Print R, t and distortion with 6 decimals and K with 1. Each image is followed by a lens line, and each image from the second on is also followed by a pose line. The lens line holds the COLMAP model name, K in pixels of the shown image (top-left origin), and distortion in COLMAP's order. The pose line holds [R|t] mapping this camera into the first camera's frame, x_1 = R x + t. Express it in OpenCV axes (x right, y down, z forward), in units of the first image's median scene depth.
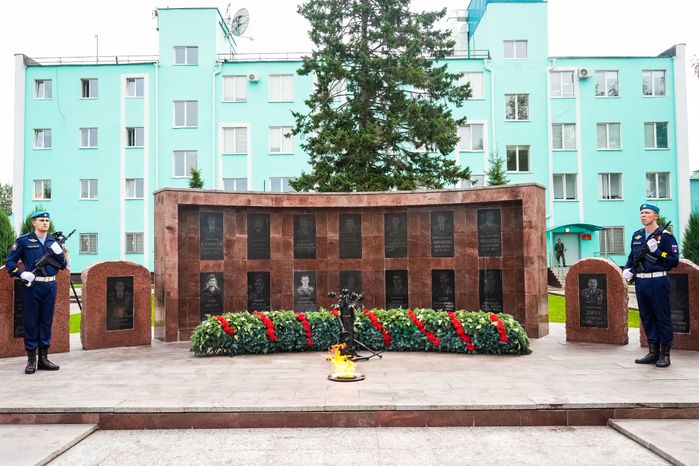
lens RADIAL K [[590.6, 0, 349.5], [0, 590.6, 233.0], [0, 0, 1]] dist [-0.005864, 0.000229]
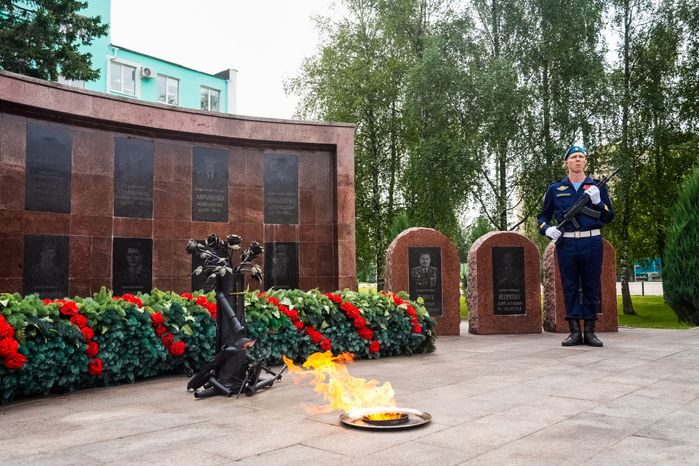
lens RADIAL K [[603.0, 0, 349.3], [0, 603.0, 245.3], [0, 0, 1]] dist [-0.004780, 0.000836]
pose [[0.678672, 0.050711, 0.732688, -0.228318], [-0.030392, 0.998698, -0.040970, 0.095861], [-0.733812, 0.005537, 0.679330, 0.496986]]
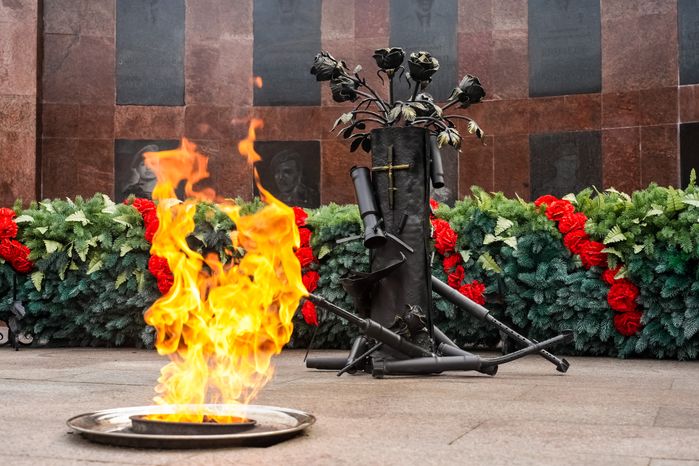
lens RADIAL K [[963.8, 0, 349.5], [0, 963.8, 233.0], [0, 0, 1]] dist [0.035788, 0.054756]
pose [[0.936859, -0.008577, -0.349602, 0.082646], [0.007253, 0.999961, -0.005094, 0.132459], [0.349632, 0.002237, 0.936885, 0.528907]]
